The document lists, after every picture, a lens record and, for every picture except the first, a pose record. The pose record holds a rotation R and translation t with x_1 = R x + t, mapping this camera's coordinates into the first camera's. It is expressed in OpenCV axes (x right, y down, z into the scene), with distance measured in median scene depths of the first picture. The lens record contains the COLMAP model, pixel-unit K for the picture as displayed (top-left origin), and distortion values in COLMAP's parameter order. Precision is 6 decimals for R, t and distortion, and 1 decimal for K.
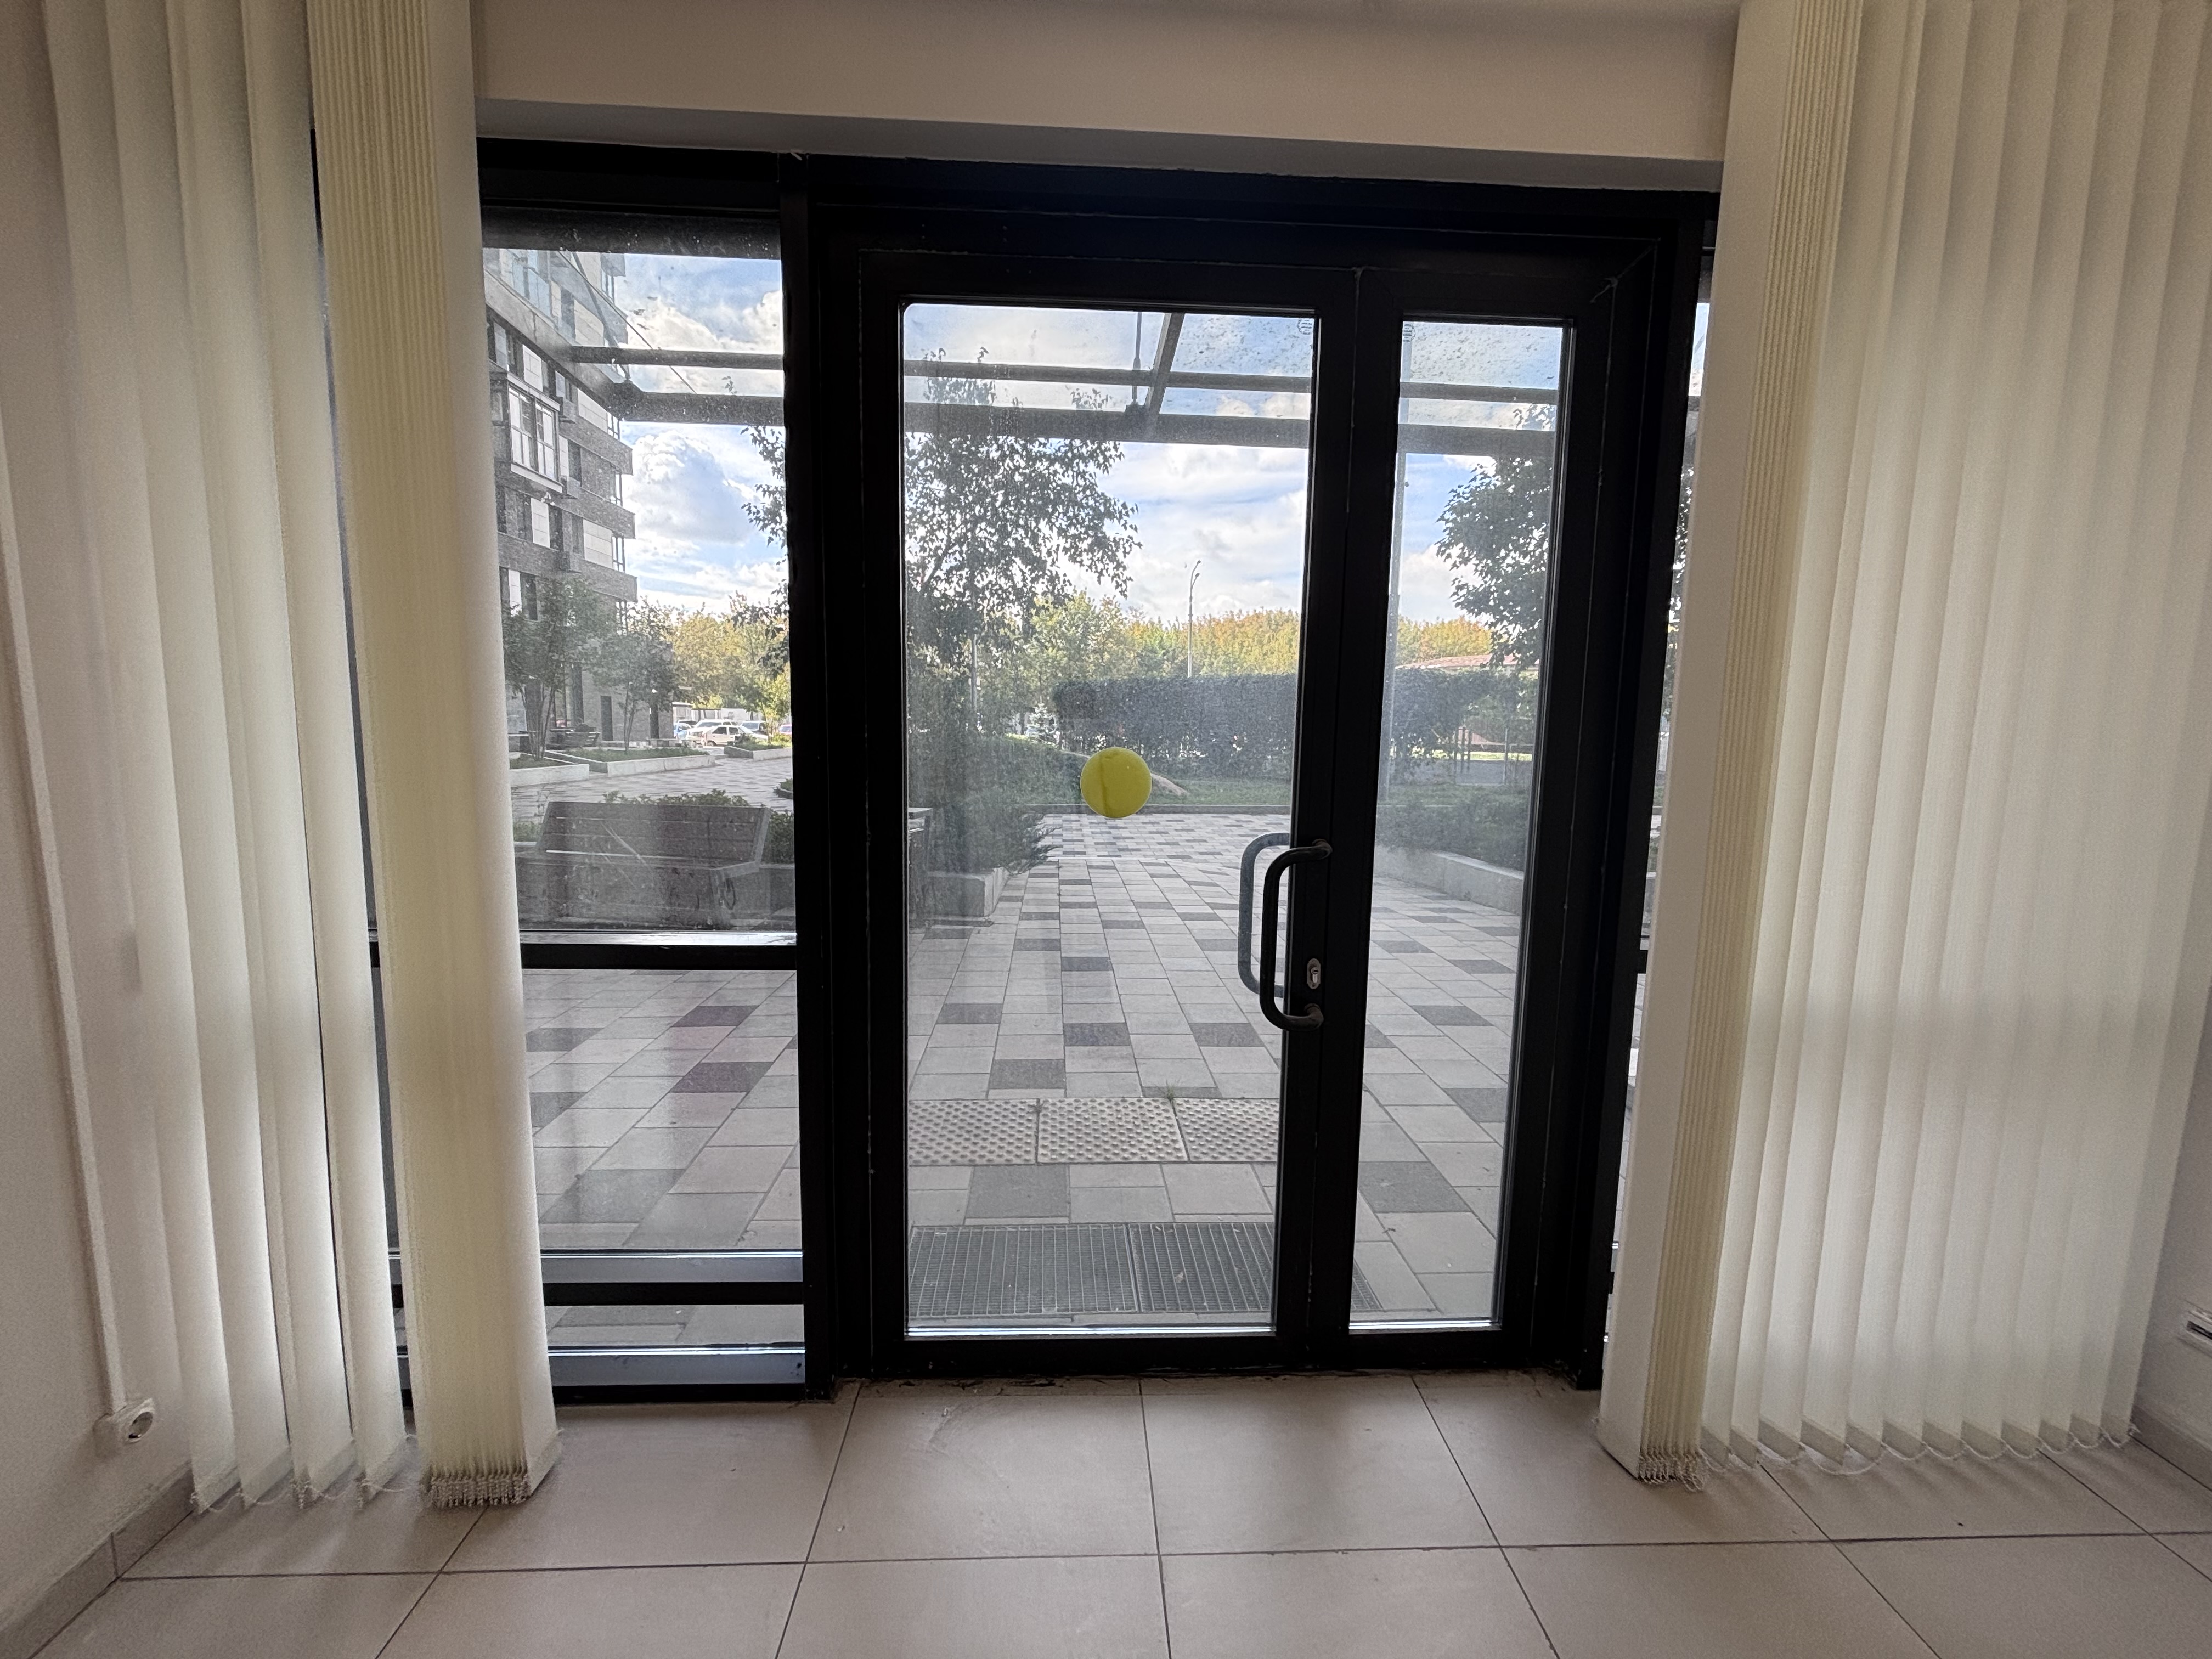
lens RADIAL K [[894.0, 0, 1102.2], [0, 894.0, 819.2], [0, 0, 1]] dist [-0.003936, -0.000805]
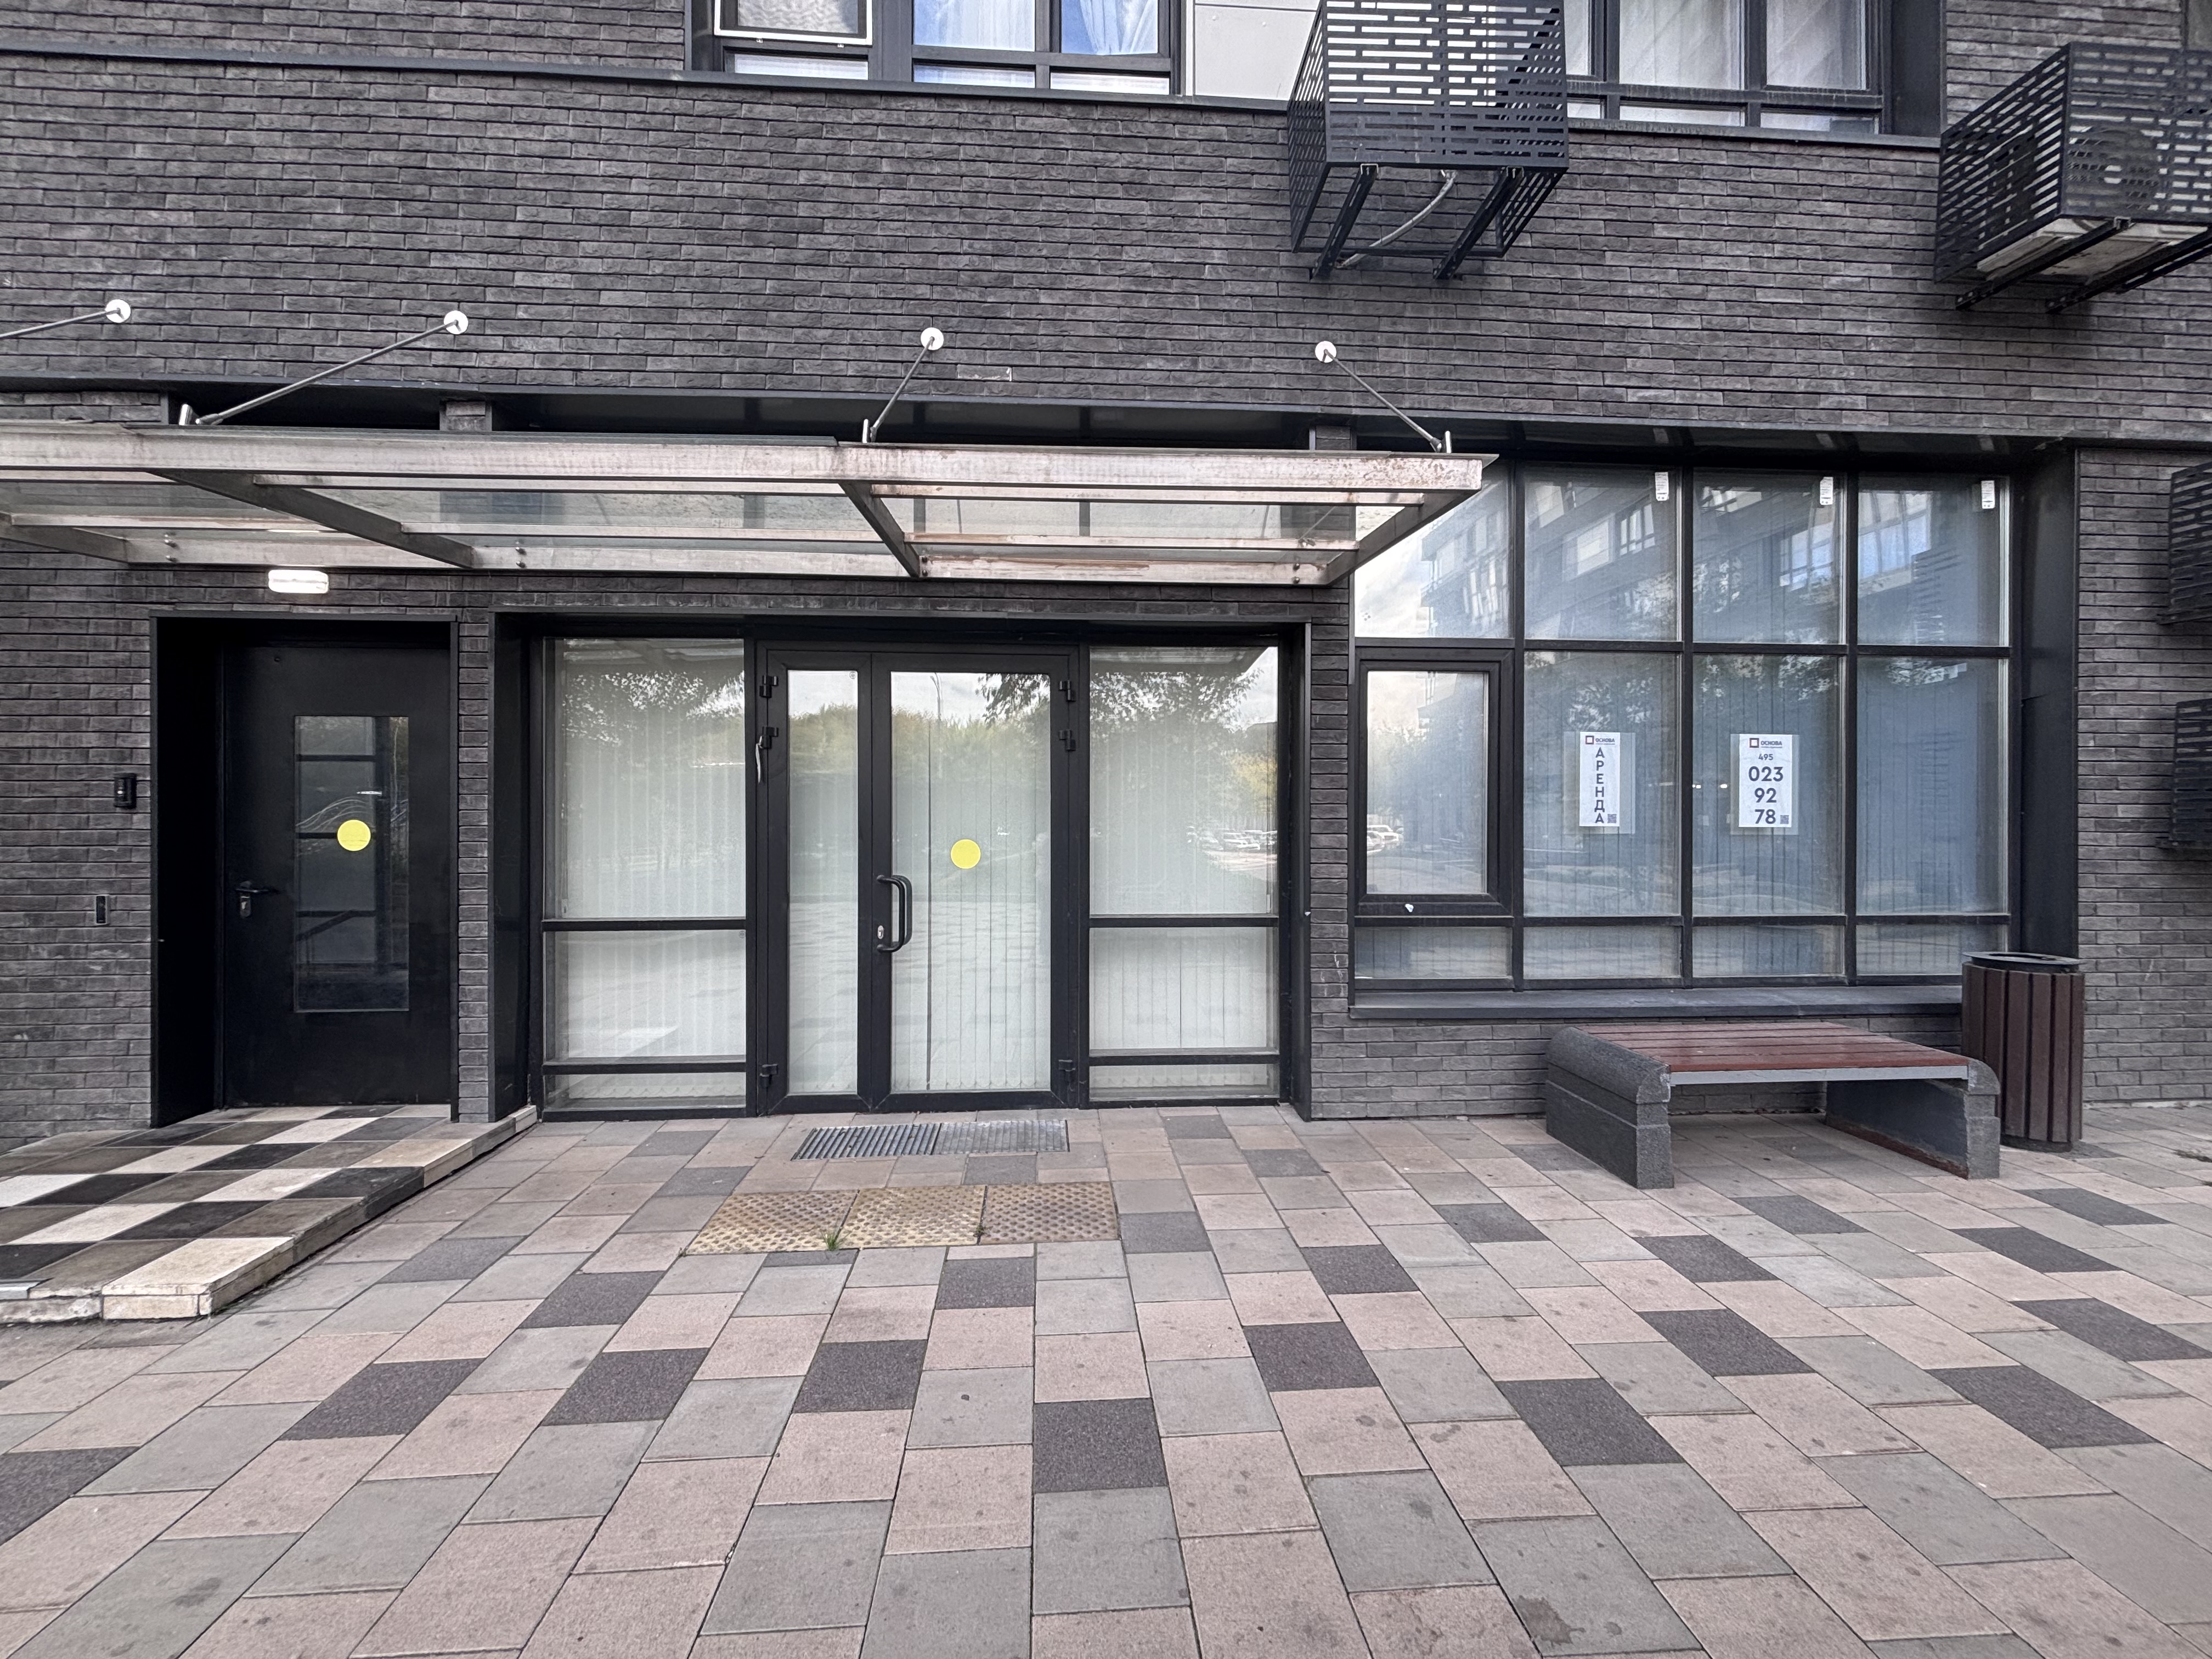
lens RADIAL K [[894.0, 0, 1102.4], [0, 894.0, 822.7], [0, 0, 1]] dist [-0.003936, -0.000805]
pose [[-0.999561, -0.019093, -0.022636, -0.164677], [-0.021649, 0.992696, 0.118688, -0.222384], [0.020204, 0.119126, -0.992674, 1.816129]]
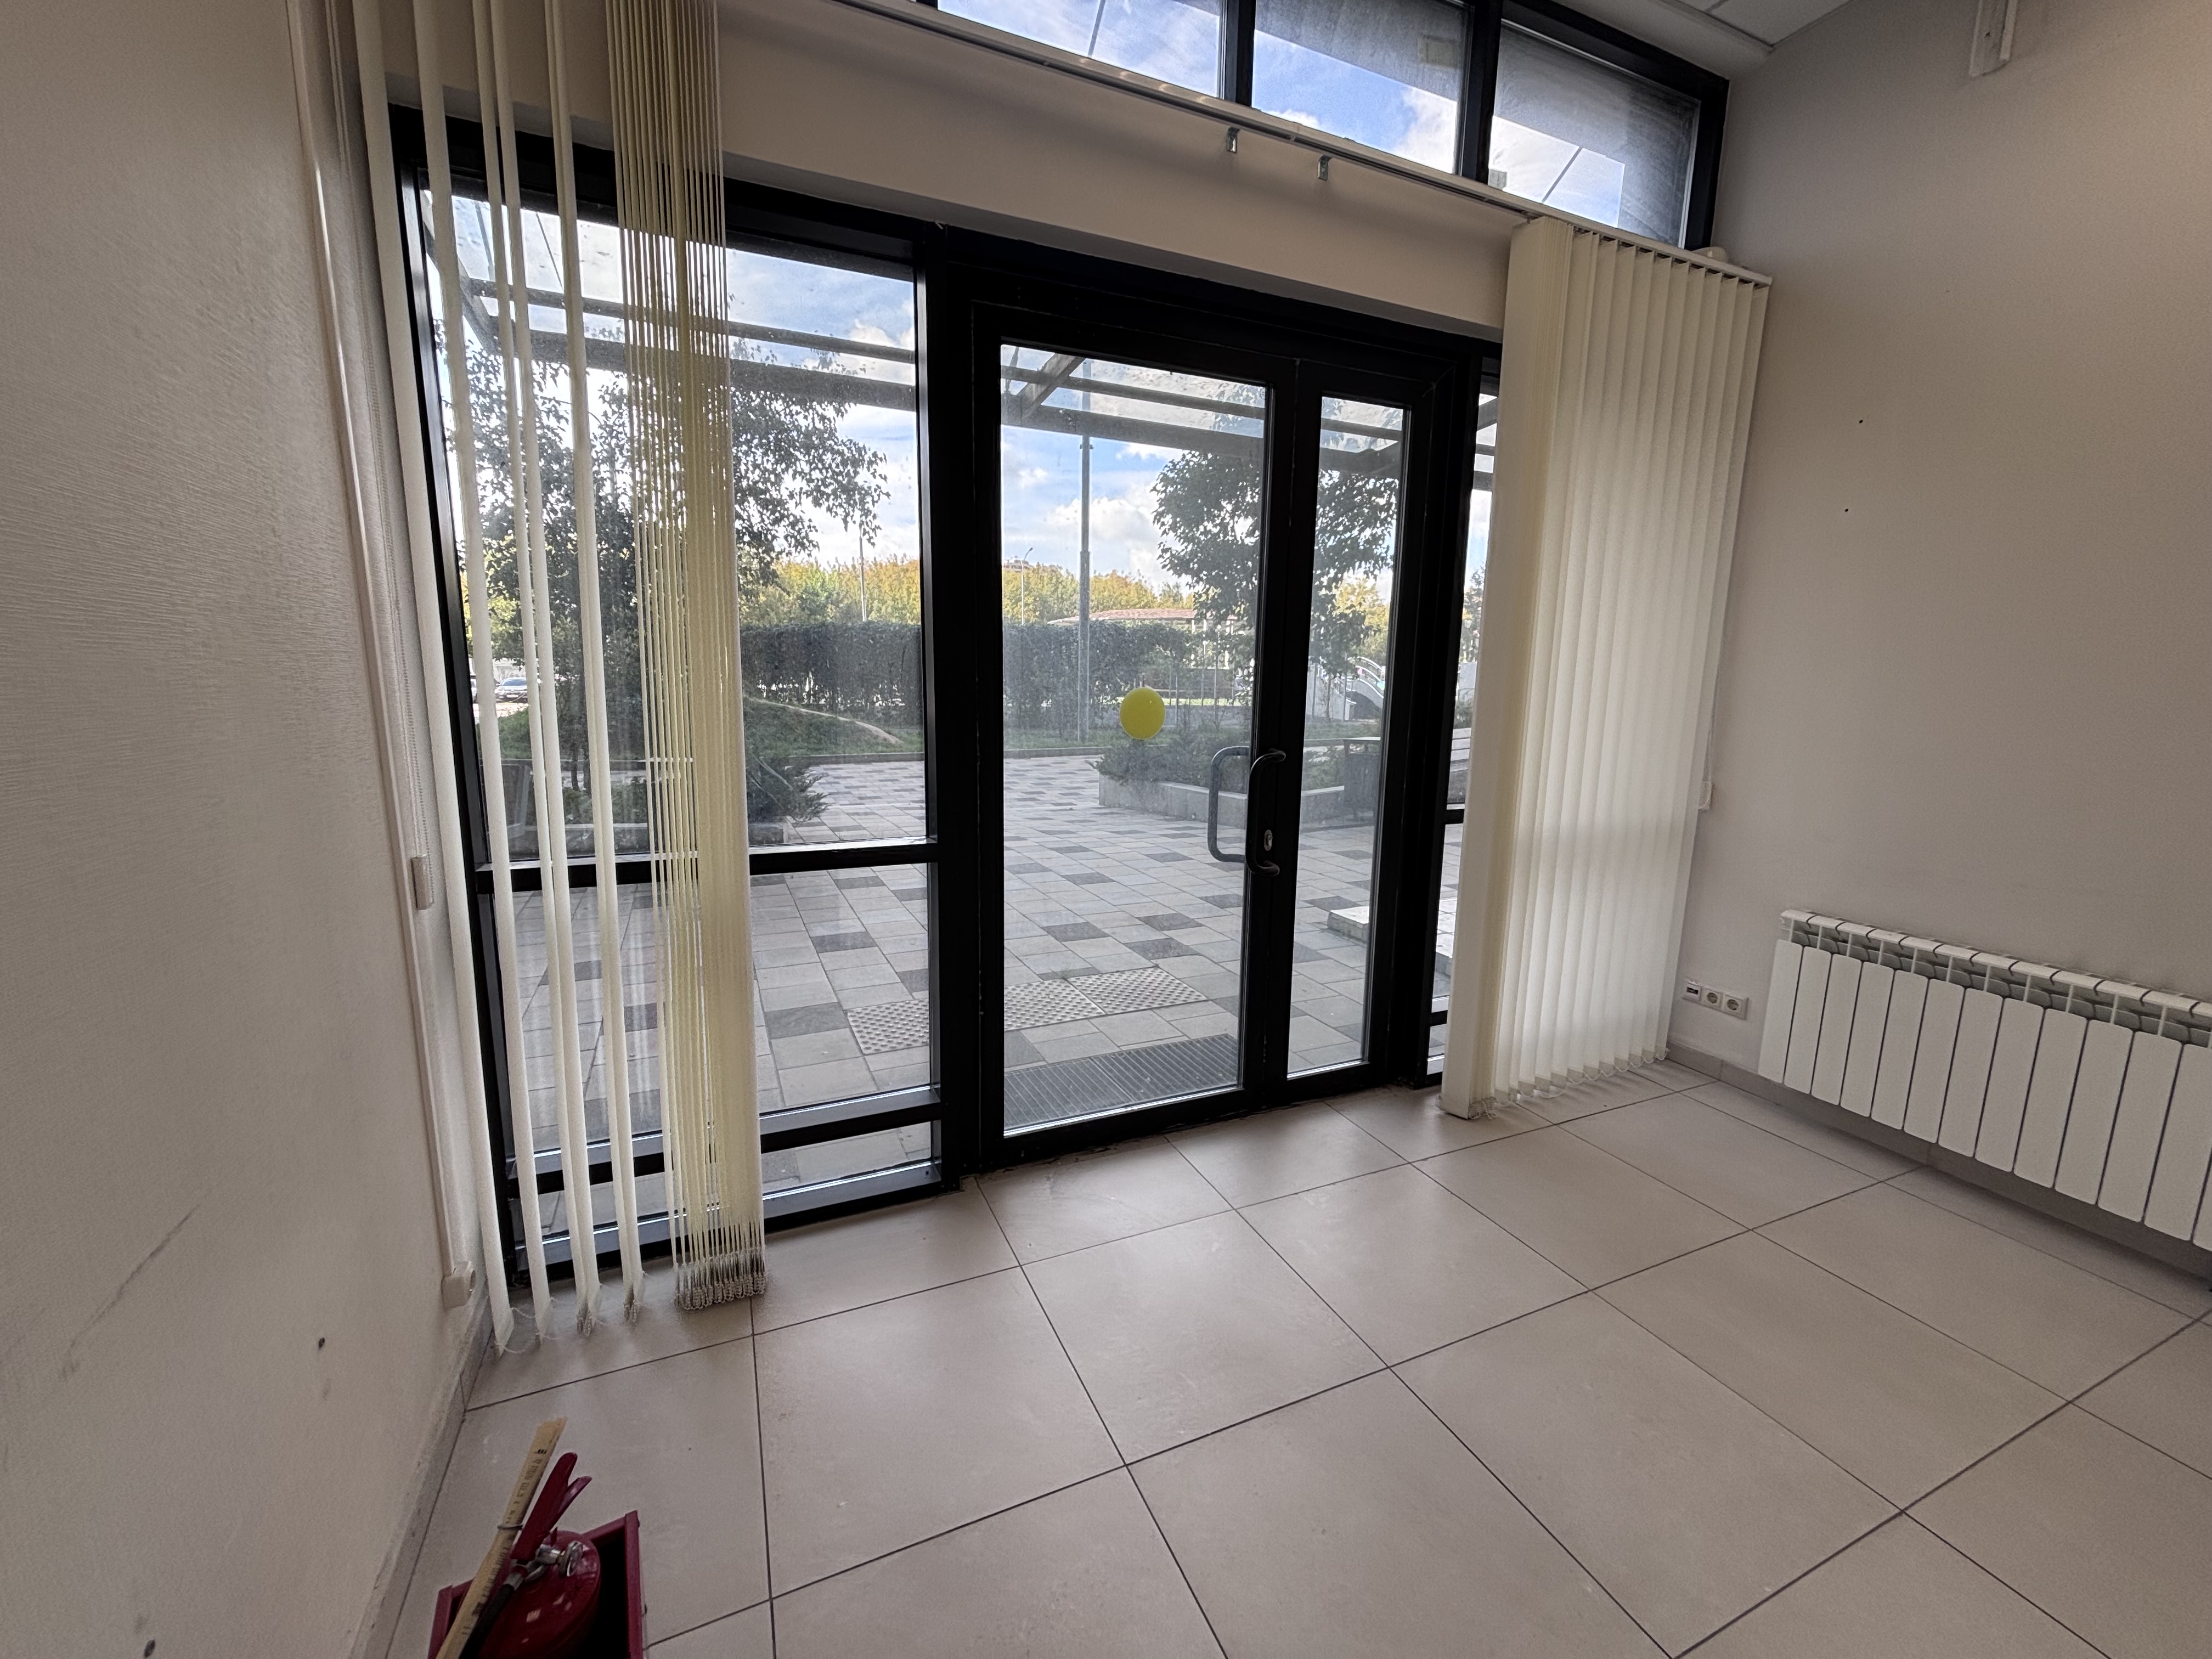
lens RADIAL K [[894.0, 0, 1107.4], [0, 894.0, 827.6], [0, 0, 1]] dist [-0.003936, -0.000805]
pose [[0.930326, -0.061671, 0.361511, -0.295135], [0.037745, 0.996626, 0.072882, 0.018103], [-0.364786, -0.054159, 0.929515, -0.149027]]
